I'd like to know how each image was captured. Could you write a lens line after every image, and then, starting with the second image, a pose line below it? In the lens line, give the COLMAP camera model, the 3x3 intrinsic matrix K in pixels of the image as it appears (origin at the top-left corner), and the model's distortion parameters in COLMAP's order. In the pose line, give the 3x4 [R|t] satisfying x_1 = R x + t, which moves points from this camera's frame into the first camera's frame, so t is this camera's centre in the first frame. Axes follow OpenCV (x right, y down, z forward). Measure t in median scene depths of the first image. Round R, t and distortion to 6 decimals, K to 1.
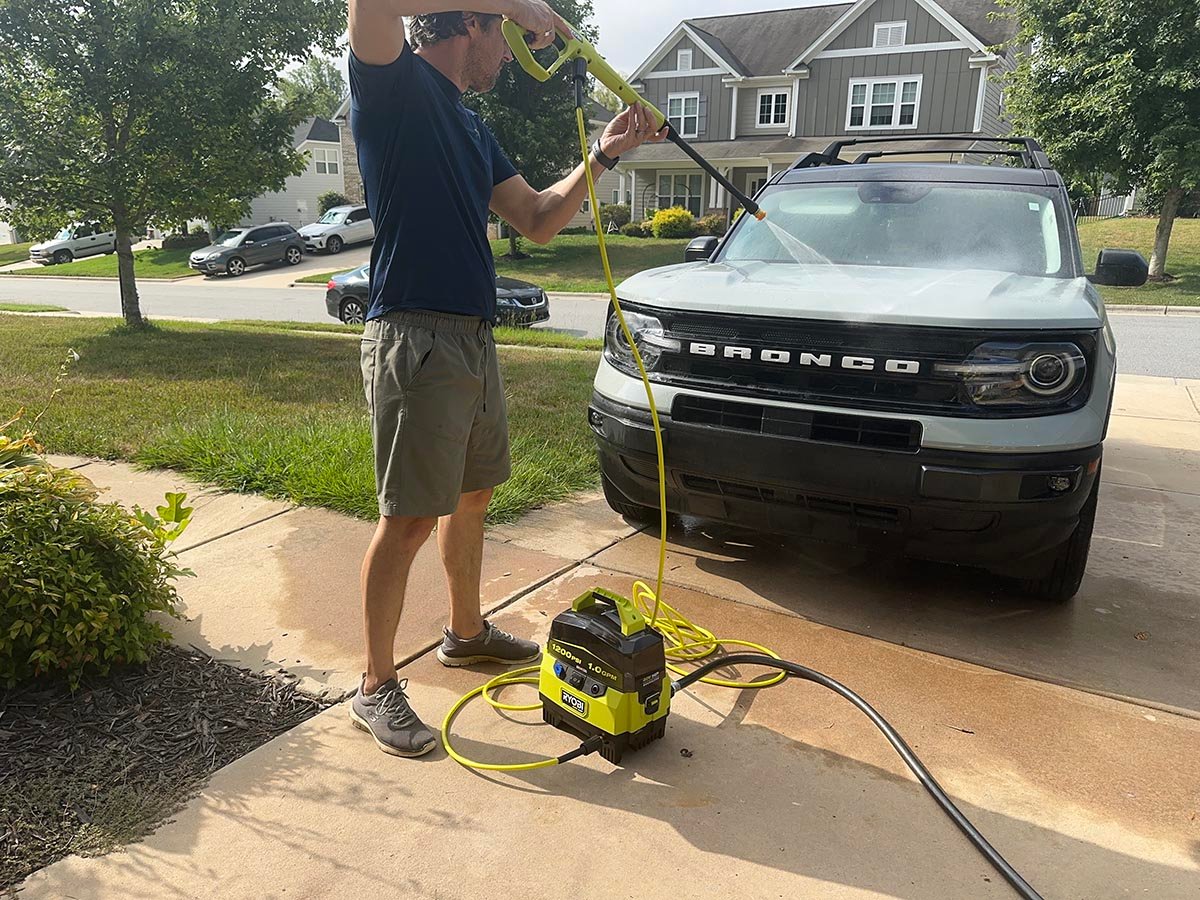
lens RADIAL K [[887.2, 0, 600.0], [0, 887.2, 450.0], [0, 0, 1]] dist [0.038817, -0.040304]
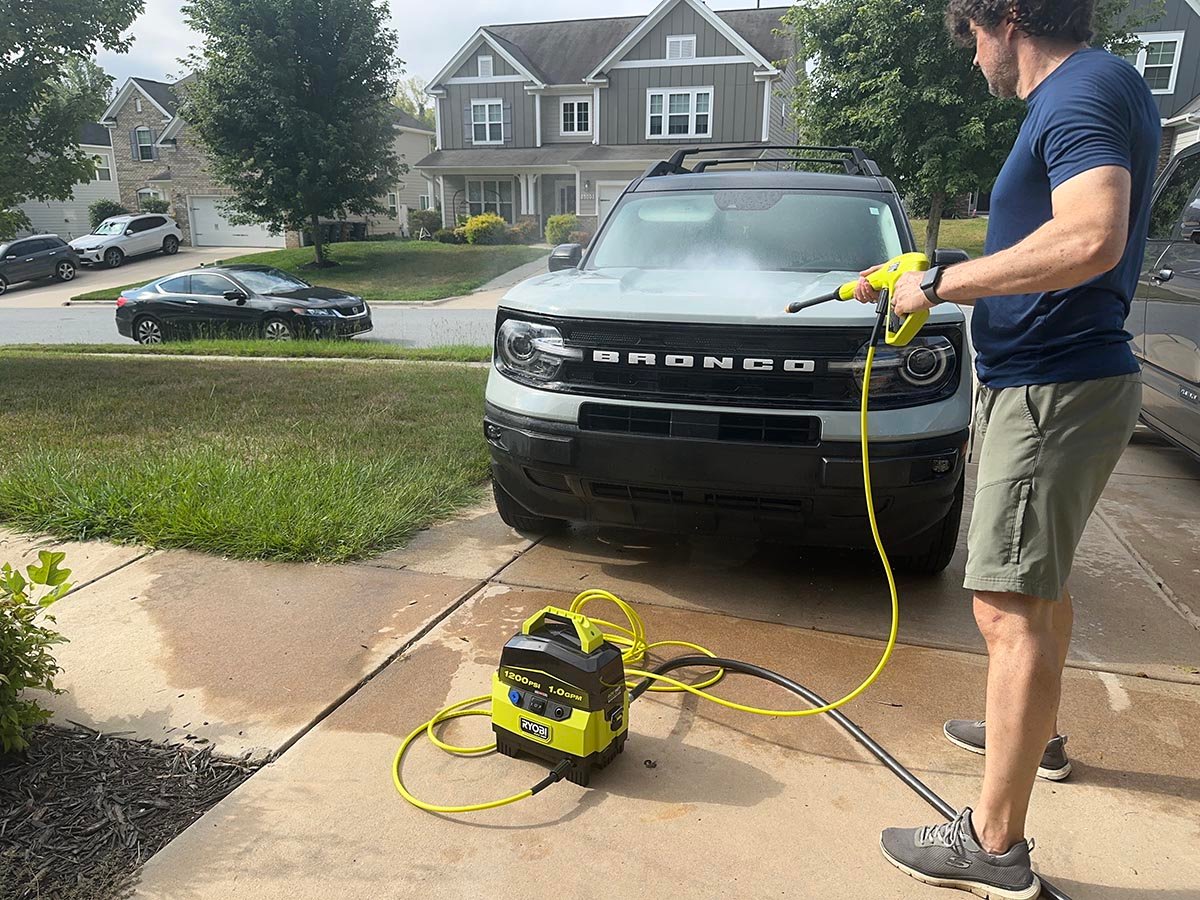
lens RADIAL K [[884.8, 0, 599.4], [0, 884.8, 448.5], [0, 0, 1]] dist [0.013799, -0.002528]
pose [[0.974188, -0.067734, 0.215336, -0.097147], [0.068899, 0.997621, 0.002101, -0.011476], [-0.214966, 0.012789, 0.976538, 0.026834]]
